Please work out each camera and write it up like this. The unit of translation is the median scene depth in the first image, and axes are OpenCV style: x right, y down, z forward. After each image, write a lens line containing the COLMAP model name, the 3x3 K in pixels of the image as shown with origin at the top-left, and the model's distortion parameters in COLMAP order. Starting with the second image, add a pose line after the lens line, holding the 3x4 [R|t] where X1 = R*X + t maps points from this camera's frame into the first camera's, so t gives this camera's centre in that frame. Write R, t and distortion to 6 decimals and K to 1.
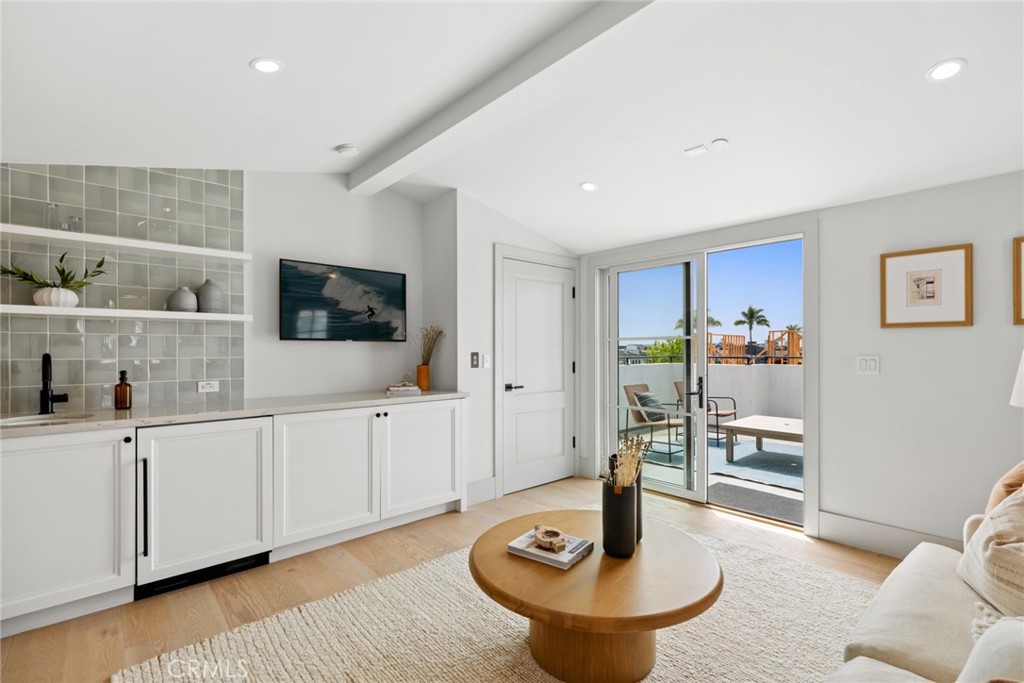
lens RADIAL K [[470.6, 0, 511.9], [0, 470.6, 345.1], [0, 0, 1]] dist [0.000263, -0.000827]
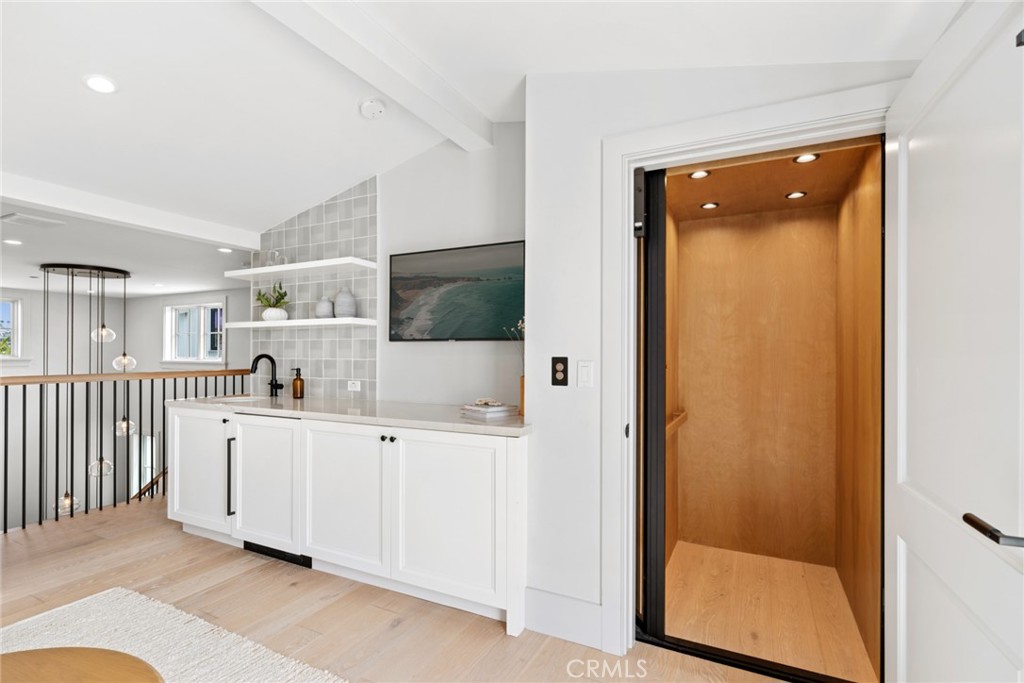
lens RADIAL K [[483.6, 0, 510.5], [0, 483.6, 348.4], [0, 0, 1]] dist [-0.004903, -0.000232]
pose [[0.363344, -0.007566, -0.931624, 0.514916], [0.005116, 0.999968, -0.006126, 0.010475], [0.931641, -0.002541, 0.363371, 0.912738]]
